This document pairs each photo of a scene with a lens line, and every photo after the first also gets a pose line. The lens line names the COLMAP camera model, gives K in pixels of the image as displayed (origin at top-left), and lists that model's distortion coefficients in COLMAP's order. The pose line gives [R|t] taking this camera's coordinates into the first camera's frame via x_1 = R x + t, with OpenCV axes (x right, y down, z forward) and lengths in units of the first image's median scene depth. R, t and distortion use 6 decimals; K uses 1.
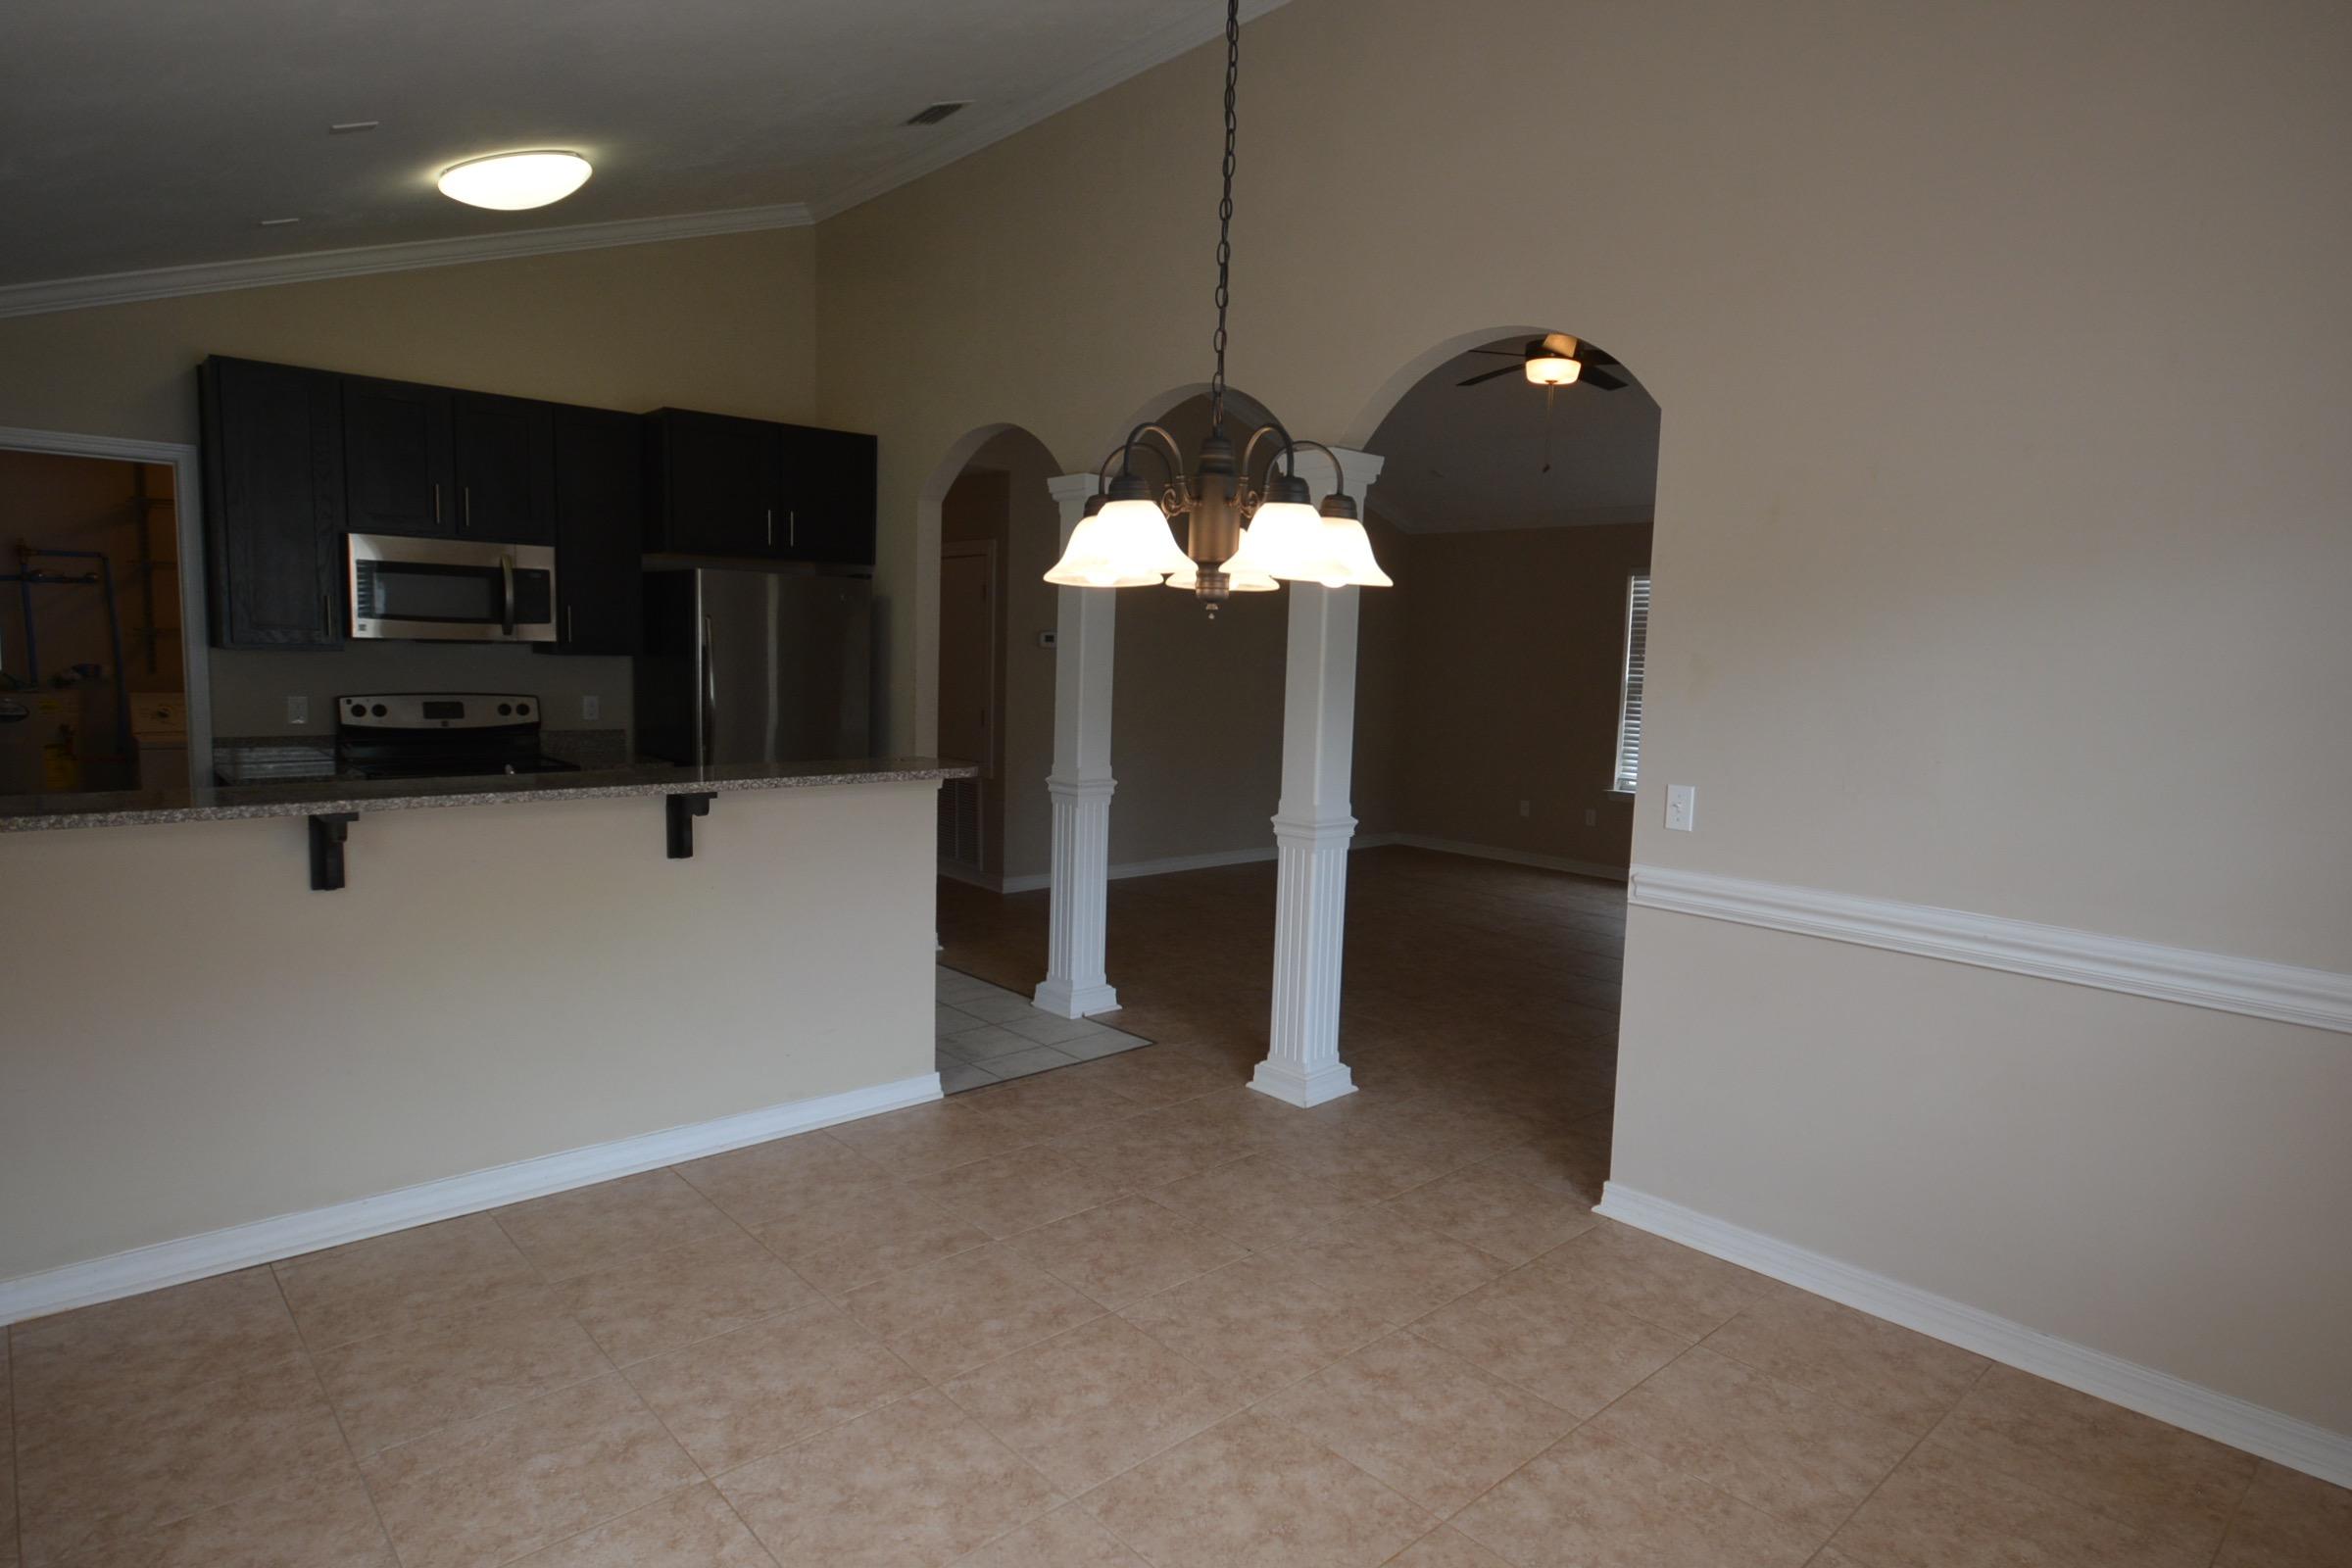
lens RADIAL K [[1296.4, 0, 1192.3], [0, 1296.4, 790.5], [0, 0, 1]] dist [-0.001593, 0.000750]
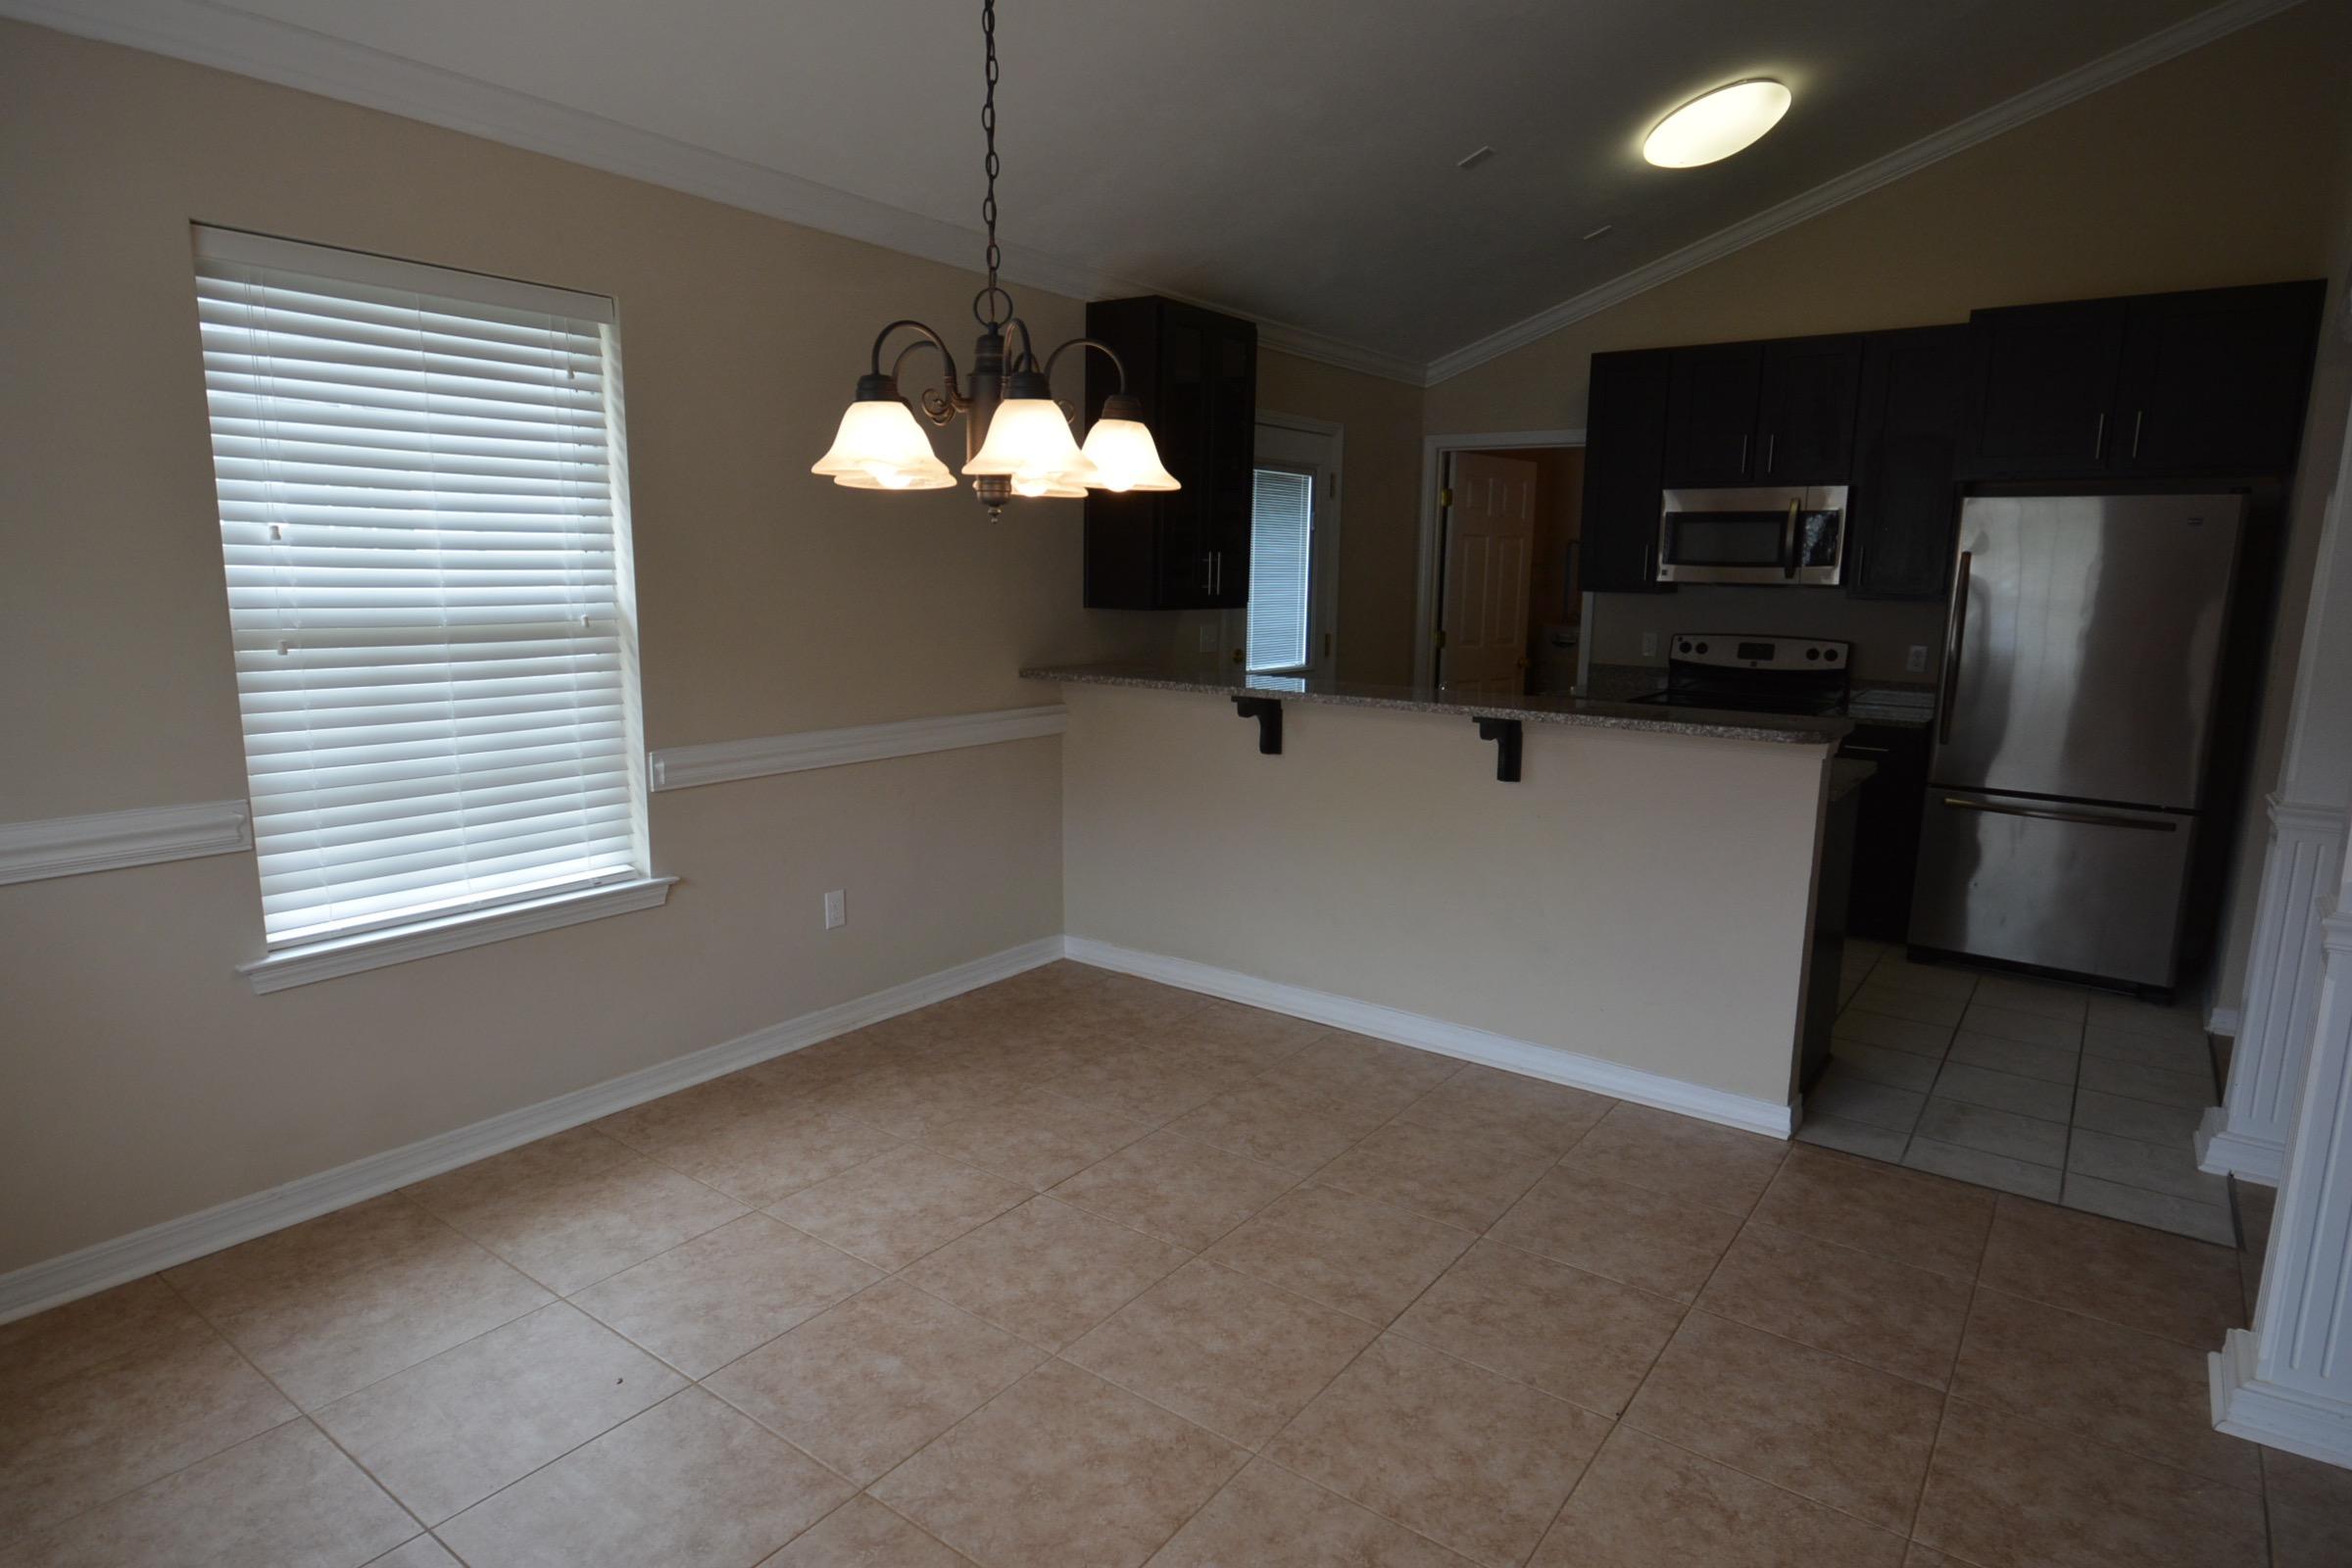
lens RADIAL K [[1301.2, 0, 1194.1], [0, 1301.2, 784.0], [0, 0, 1]] dist [-0.003615, 0.000450]
pose [[0.198754, 0.136932, -0.970436, 0.603517], [-0.117347, 0.986393, 0.115149, -0.038706], [0.972999, 0.090991, 0.212118, 0.555610]]
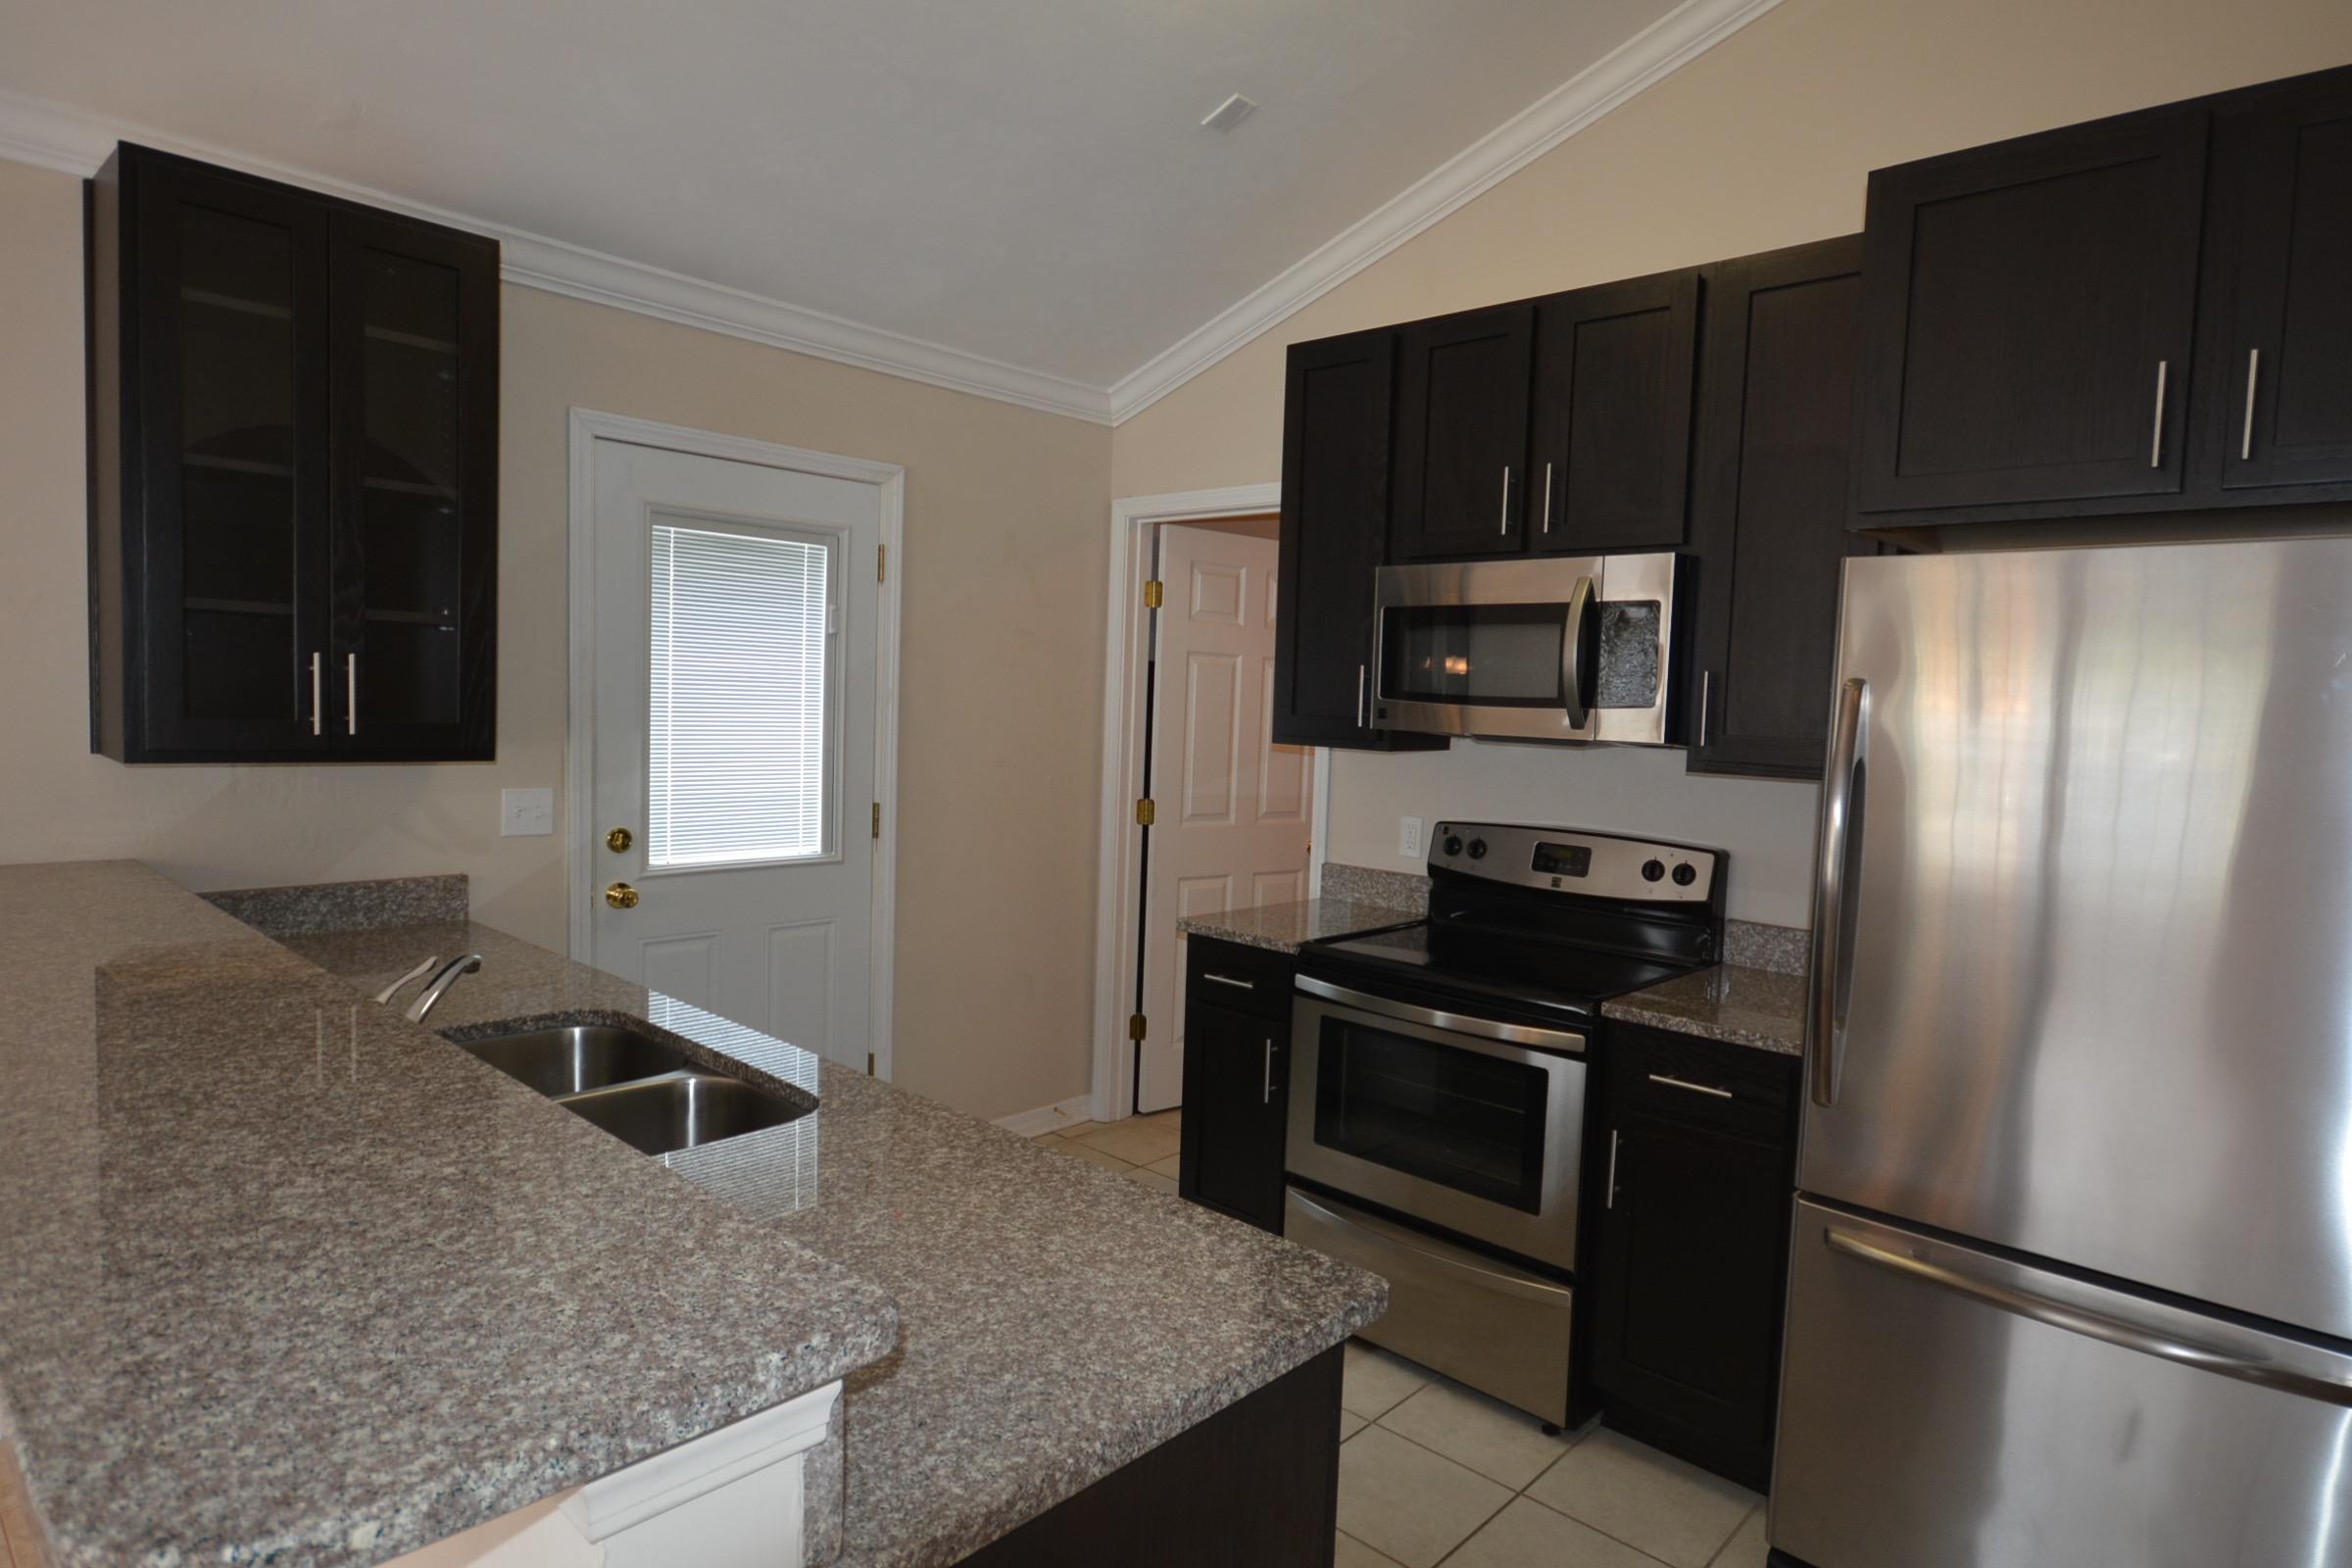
lens RADIAL K [[1301.2, 0, 1194.1], [0, 1301.2, 784.0], [0, 0, 1]] dist [-0.003615, 0.000450]
pose [[0.089896, 0.039743, -0.995158, -0.024667], [-0.143615, 0.989278, 0.026535, -0.141784], [0.985542, 0.140534, 0.094640, 1.266311]]
